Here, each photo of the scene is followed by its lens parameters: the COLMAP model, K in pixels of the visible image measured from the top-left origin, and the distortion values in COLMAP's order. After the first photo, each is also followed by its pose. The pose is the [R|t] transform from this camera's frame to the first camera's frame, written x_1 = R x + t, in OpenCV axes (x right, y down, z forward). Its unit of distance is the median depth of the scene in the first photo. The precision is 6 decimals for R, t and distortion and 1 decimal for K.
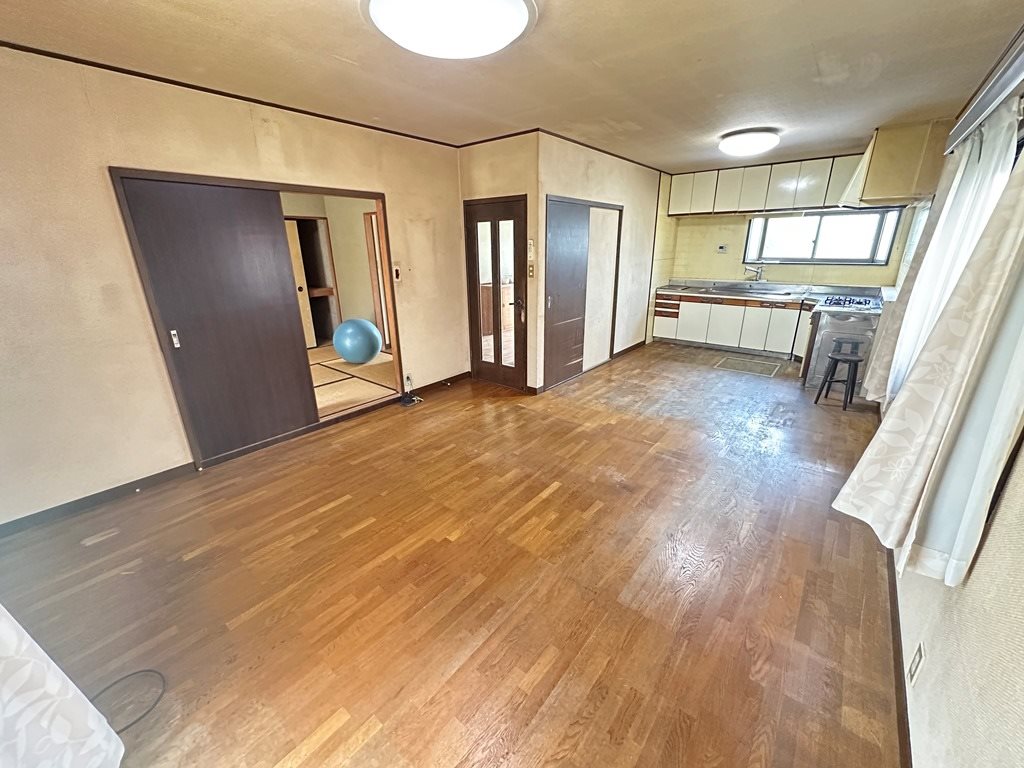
lens RADIAL K [[410.8, 0, 515.2], [0, 410.8, 385.1], [0, 0, 1]] dist [-0.001123, -0.000010]
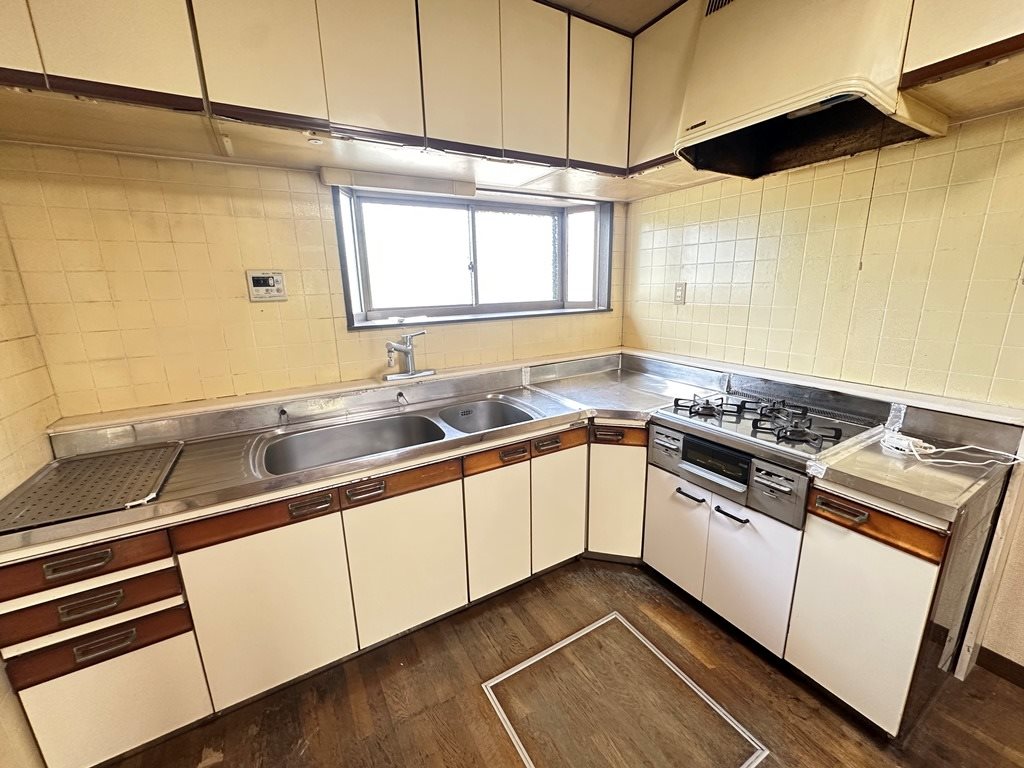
lens RADIAL K [[410.8, 0, 513.8], [0, 410.8, 381.7], [0, 0, 1]] dist [-0.001123, -0.000010]
pose [[0.356651, -0.210264, 0.910269, 0.303318], [0.319734, 0.942977, 0.092545, -0.245793], [-0.877821, 0.258038, 0.403542, 0.768124]]
